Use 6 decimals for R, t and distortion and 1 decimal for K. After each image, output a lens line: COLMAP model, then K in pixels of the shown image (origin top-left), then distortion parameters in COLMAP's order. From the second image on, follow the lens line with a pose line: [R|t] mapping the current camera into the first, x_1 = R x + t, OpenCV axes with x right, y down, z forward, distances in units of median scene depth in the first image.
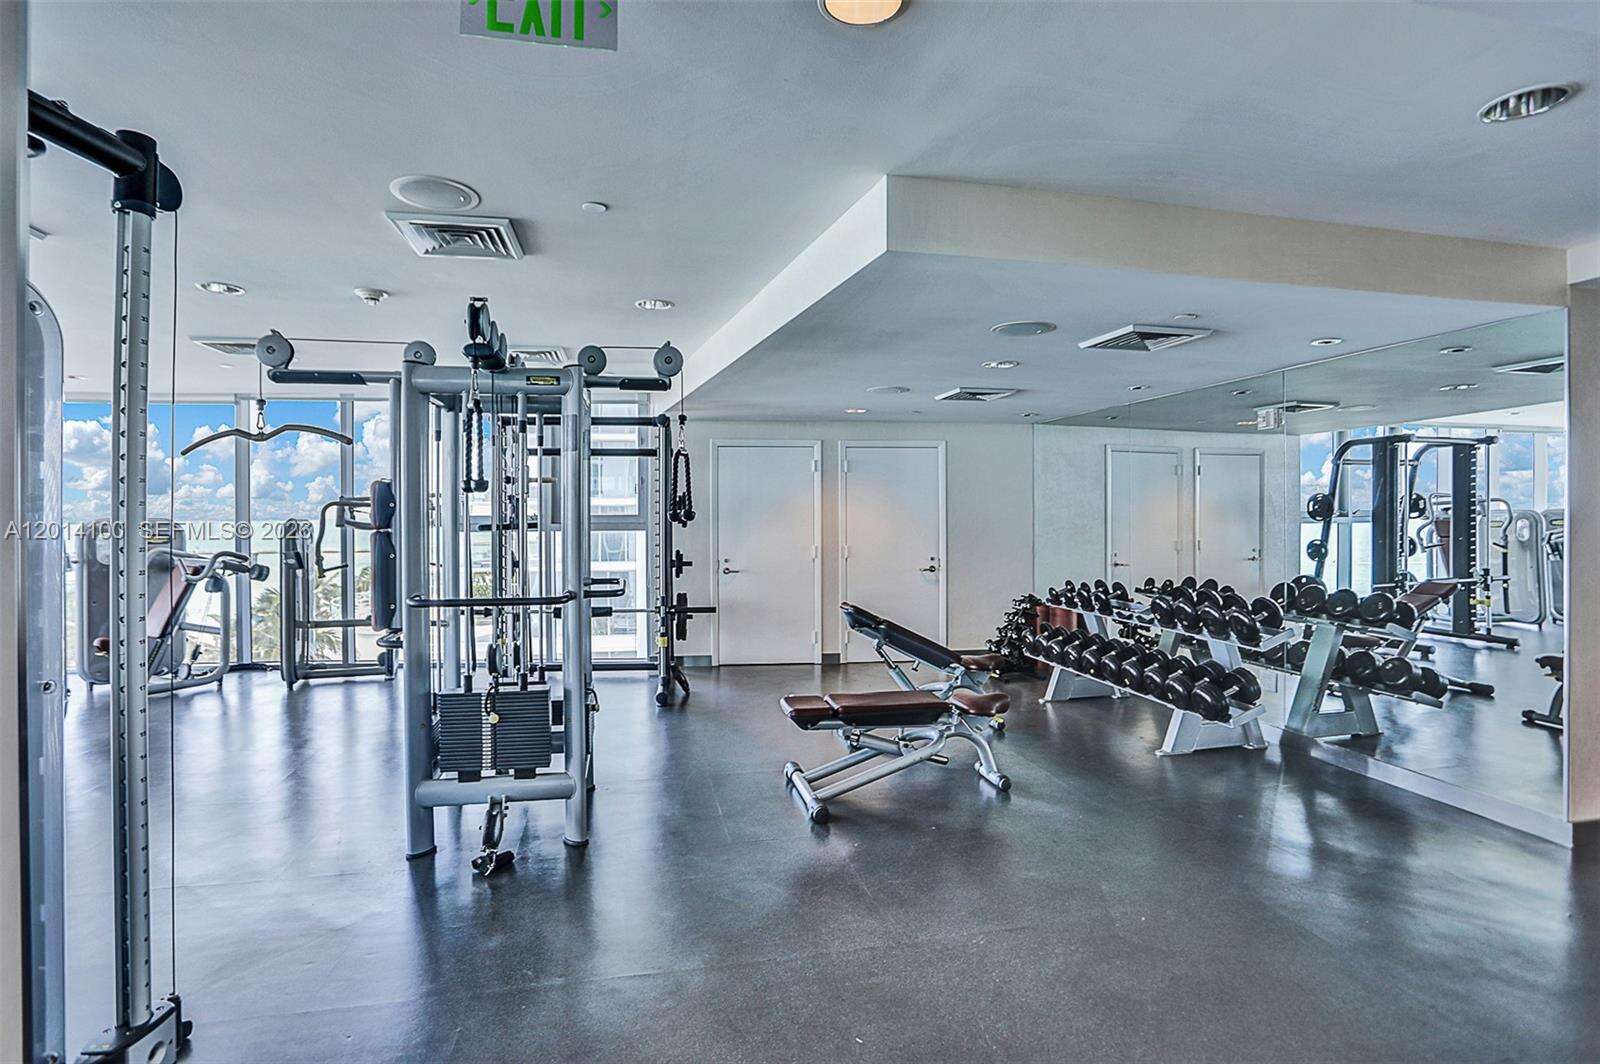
lens RADIAL K [[768.0, 0, 800.8], [0, 768.0, 521.7], [0, 0, 1]] dist [-0.035161, 0.003867]
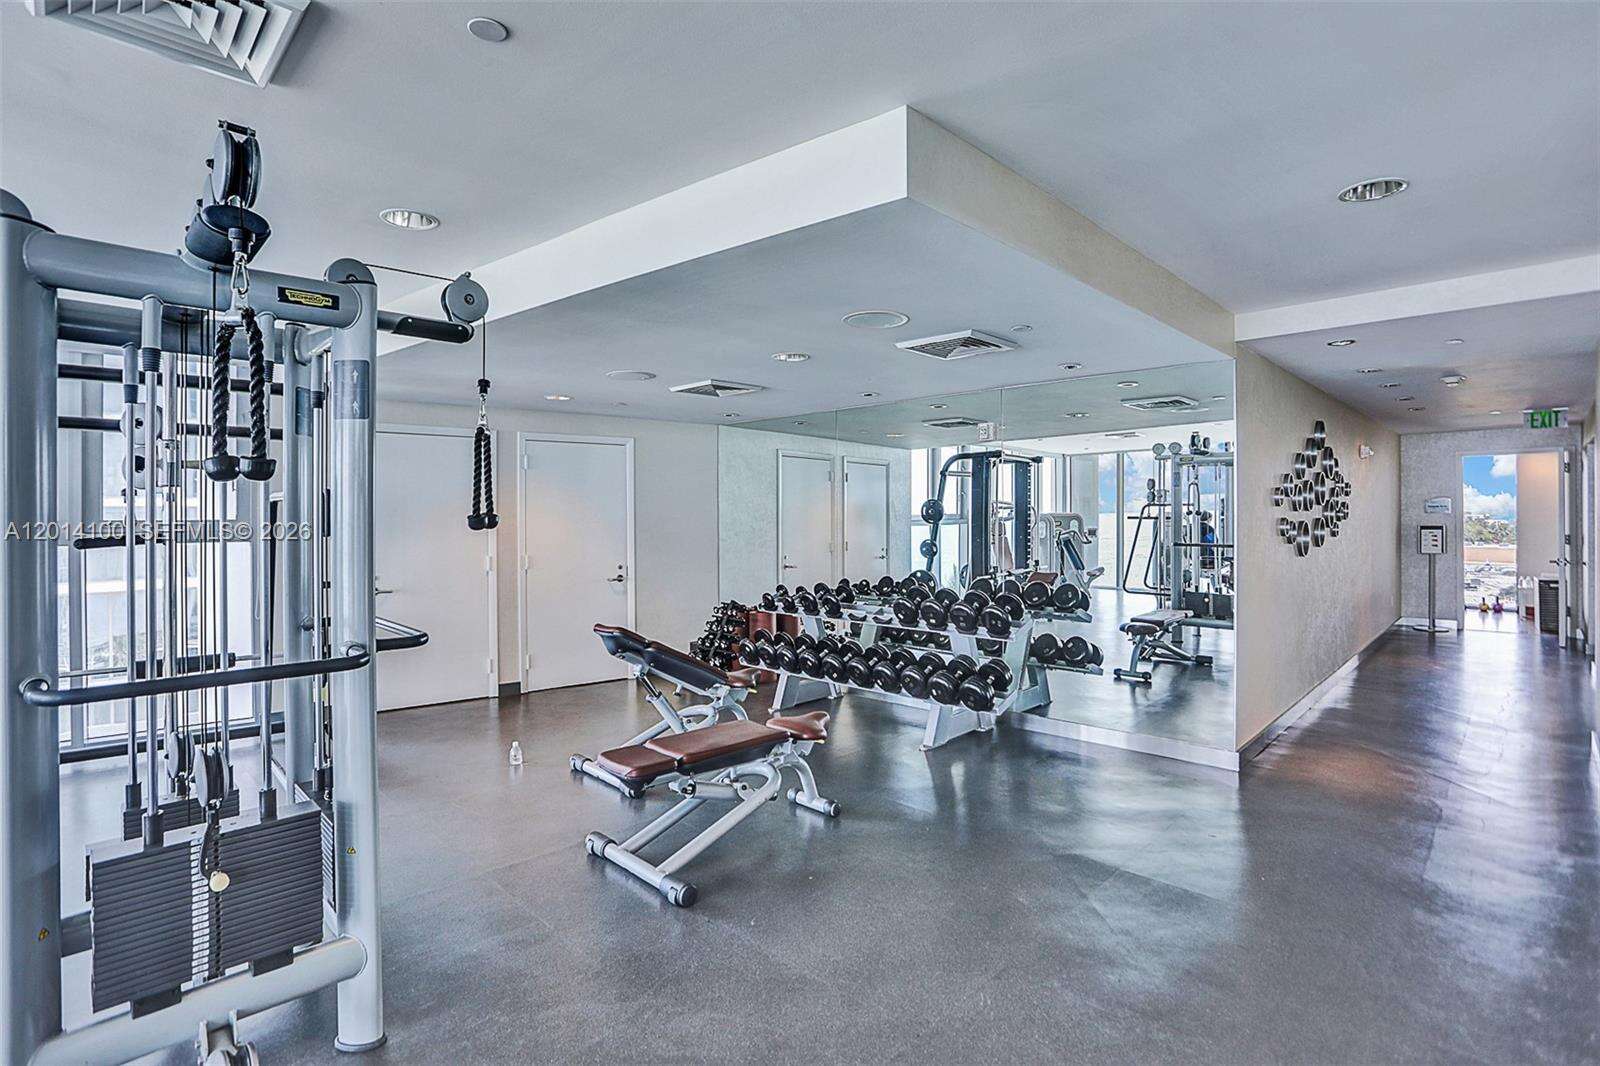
lens RADIAL K [[768.0, 0, 799.6], [0, 768.0, 522.2], [0, 0, 1]] dist [-0.035161, 0.003867]
pose [[0.843306, -0.003535, 0.537422, -0.197569], [0.004843, 0.999988, -0.001023, -0.004038], [-0.537412, 0.003465, 0.843313, 0.173065]]
